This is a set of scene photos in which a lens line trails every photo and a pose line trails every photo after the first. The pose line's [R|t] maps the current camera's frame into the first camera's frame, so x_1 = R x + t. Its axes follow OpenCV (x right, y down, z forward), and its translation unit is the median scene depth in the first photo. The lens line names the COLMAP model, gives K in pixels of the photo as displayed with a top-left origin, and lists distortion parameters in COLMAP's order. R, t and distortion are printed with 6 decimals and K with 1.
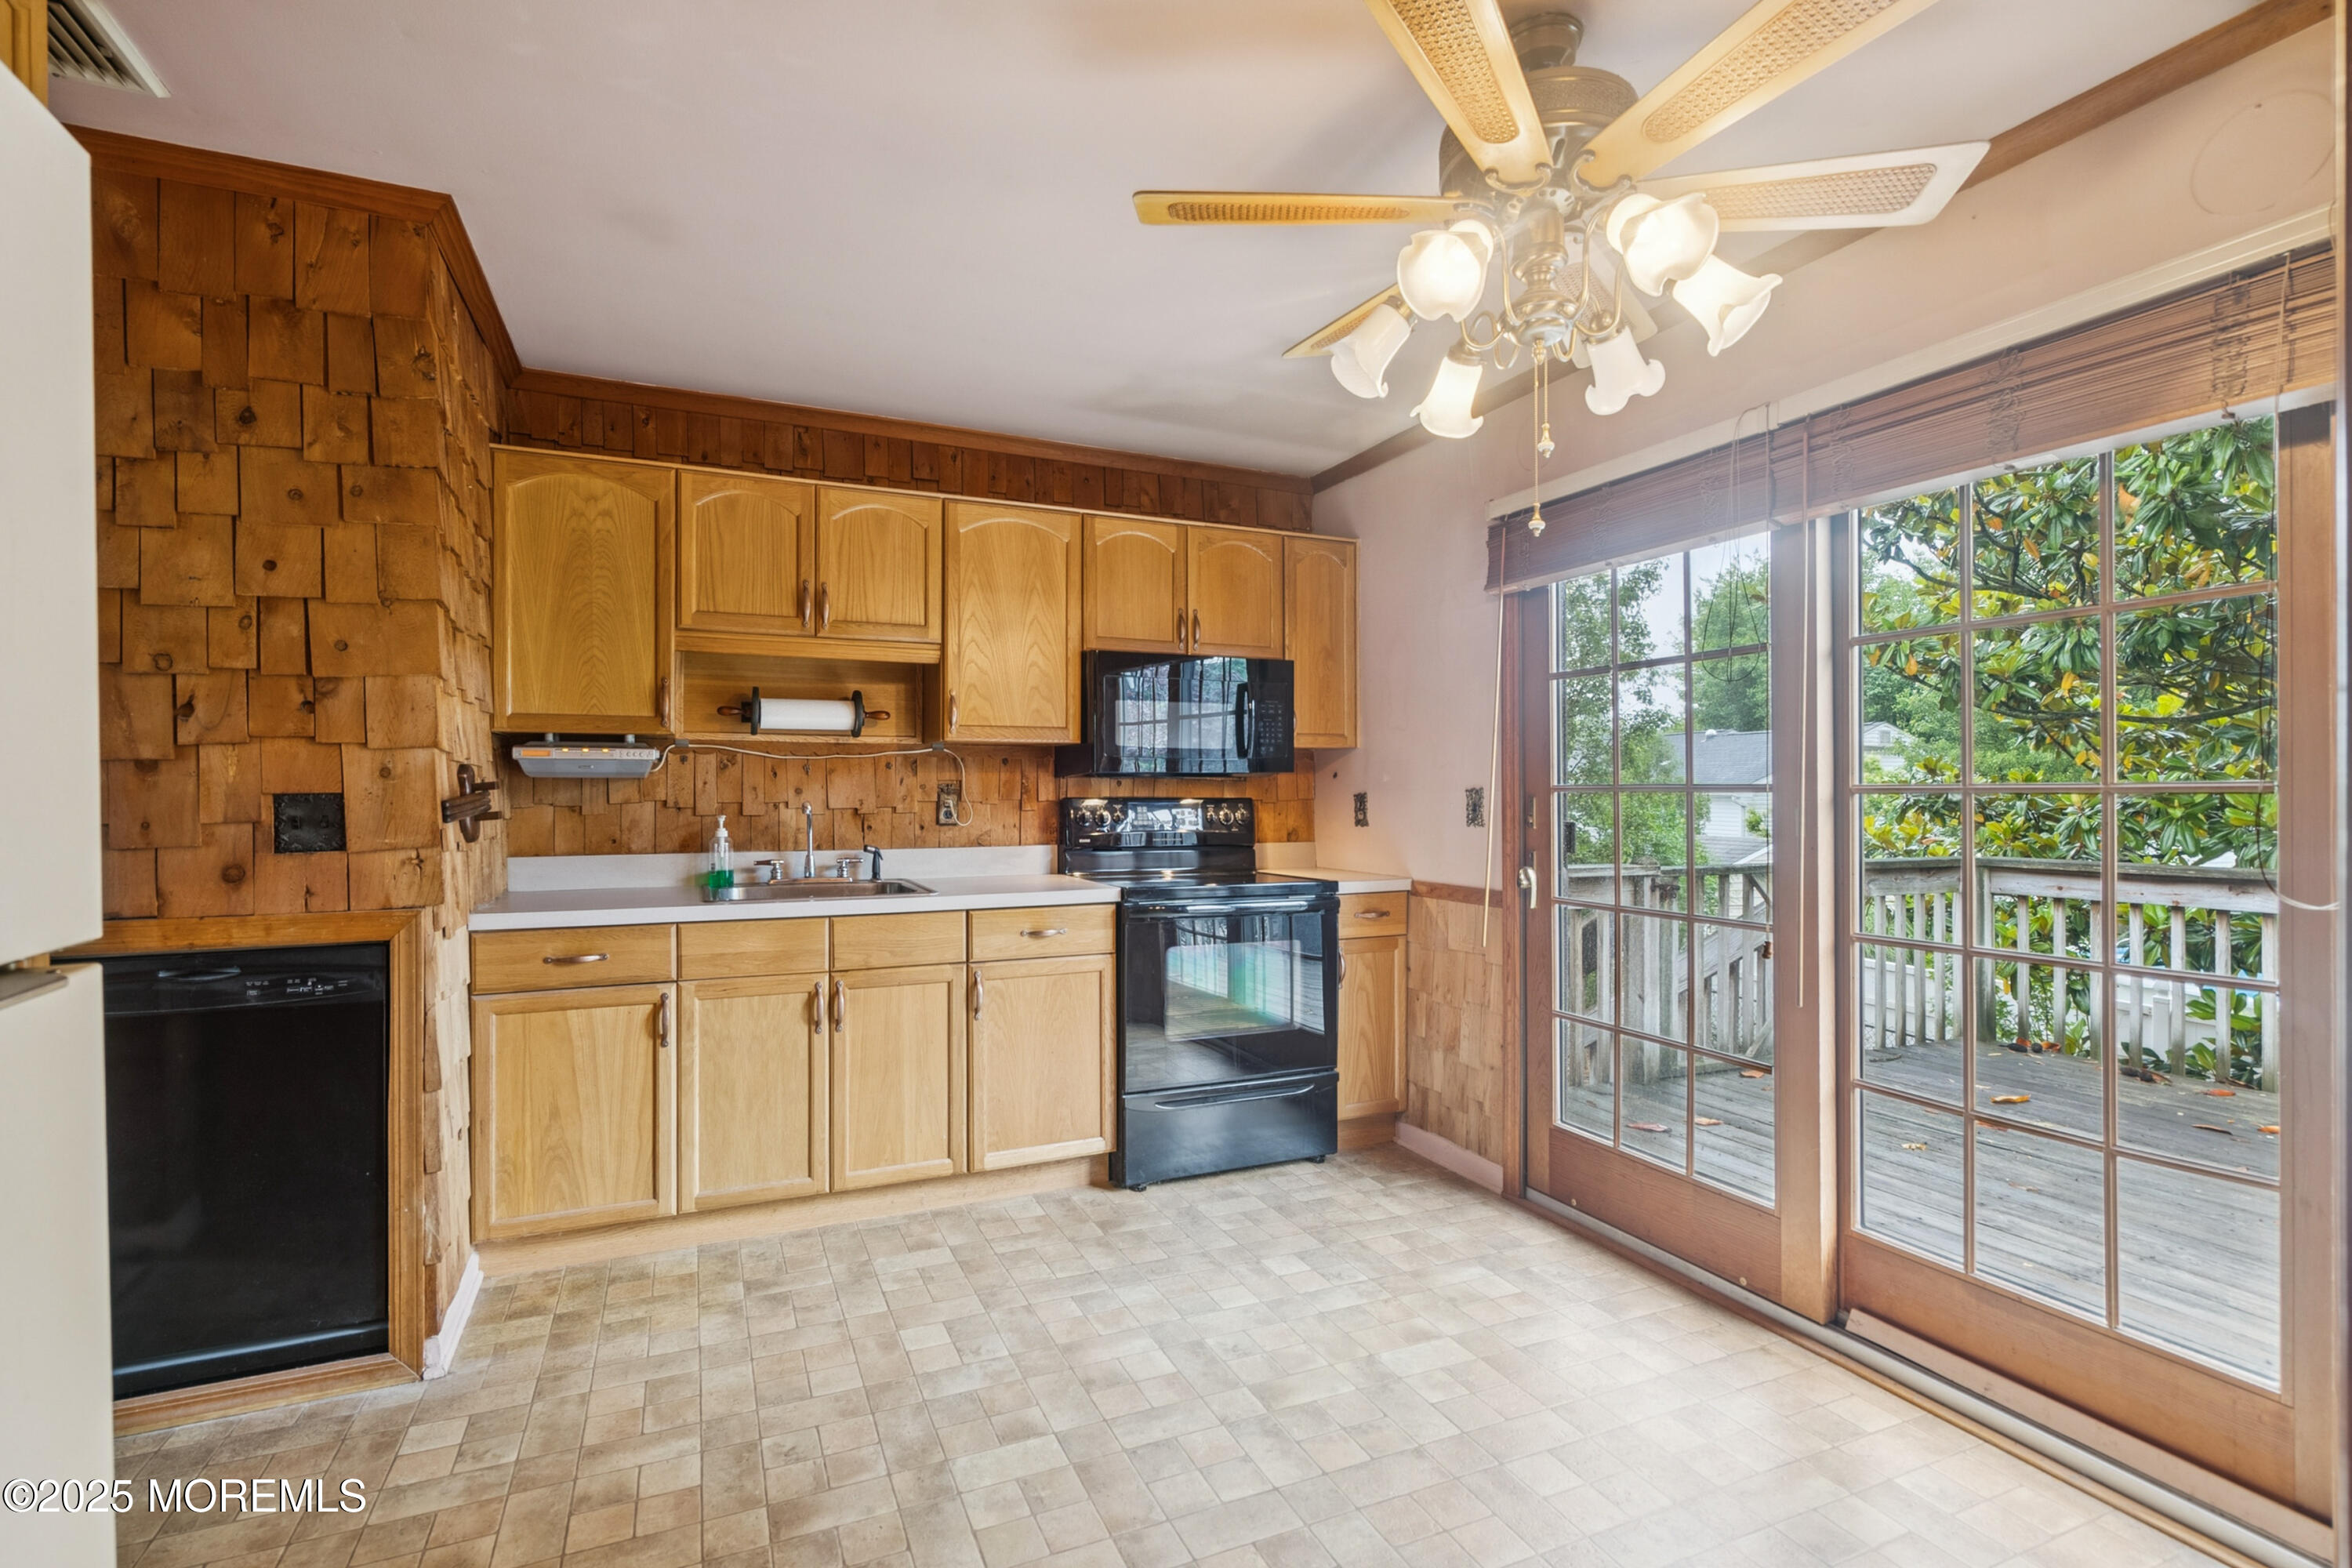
lens RADIAL K [[1130.1, 0, 1176.0], [0, 1130.1, 784.0], [0, 0, 1]] dist [-0.000343, 0.000270]
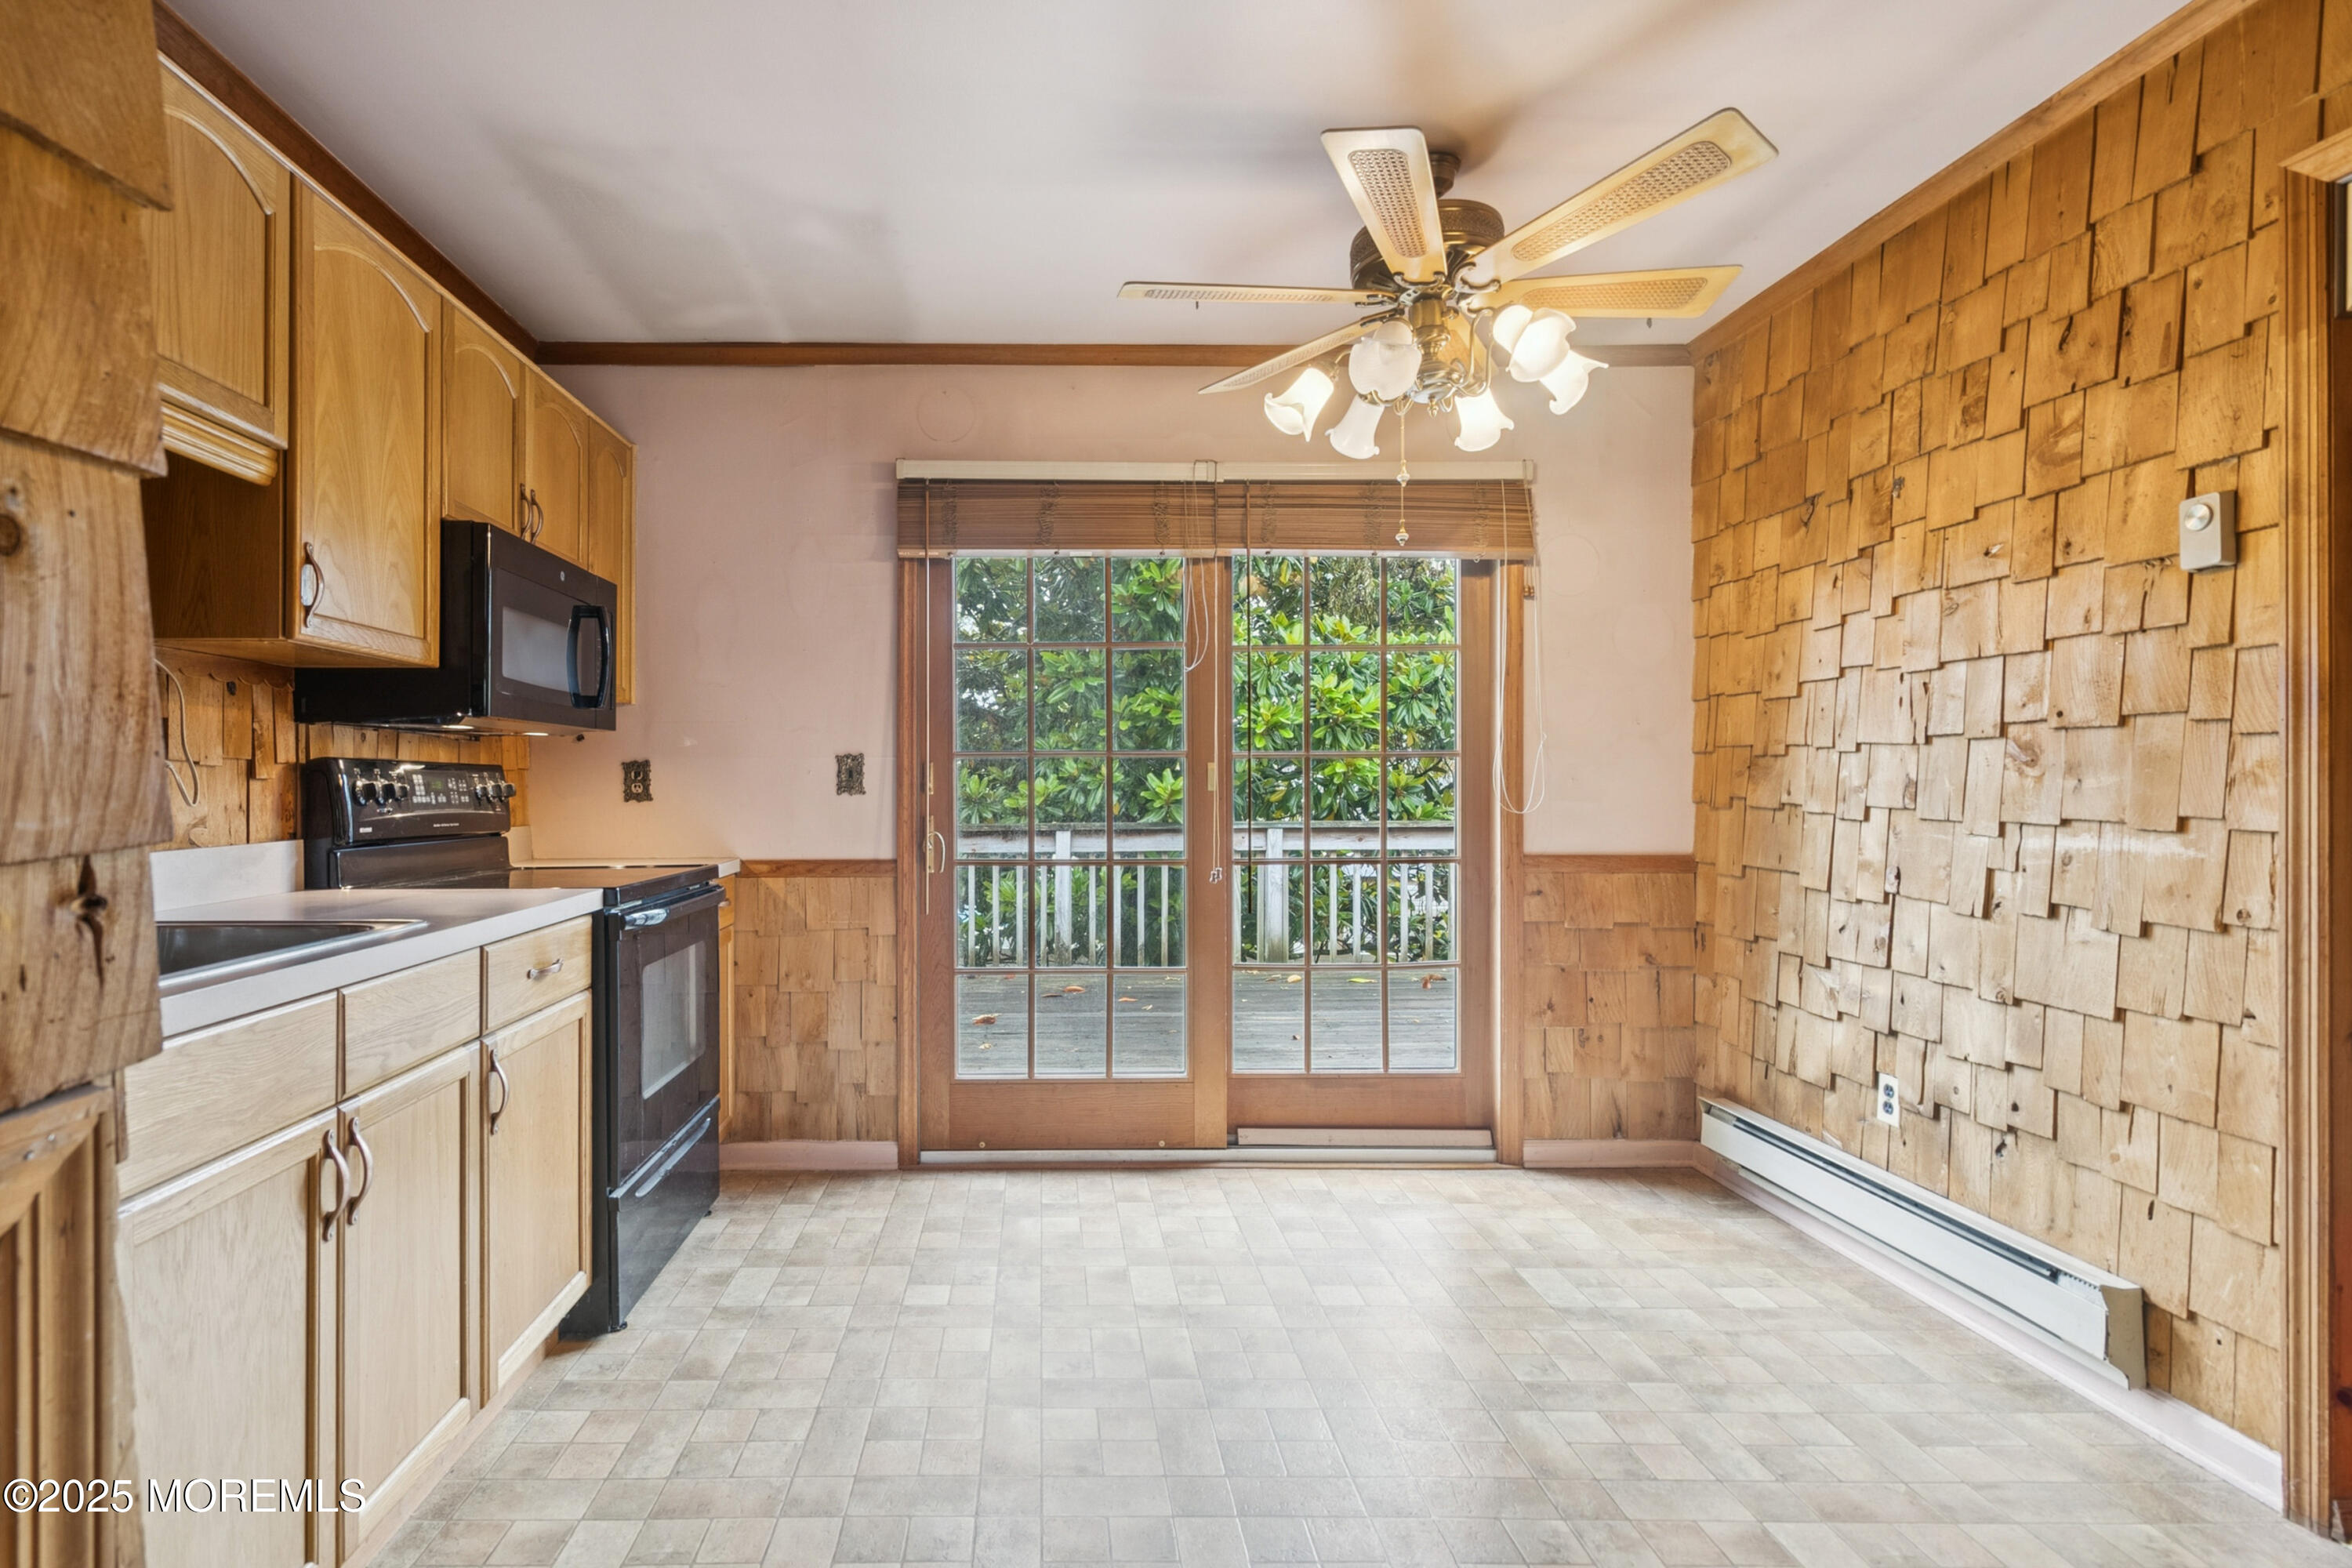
lens RADIAL K [[1094.1, 0, 1176.0], [0, 1094.1, 784.0], [0, 0, 1]] dist [0.001429, 0.000223]
pose [[0.370693, -0.003244, 0.928750, -0.518119], [-0.002028, 0.999989, 0.004303, 0.025696], [-0.928753, -0.003479, 0.370682, 0.436662]]
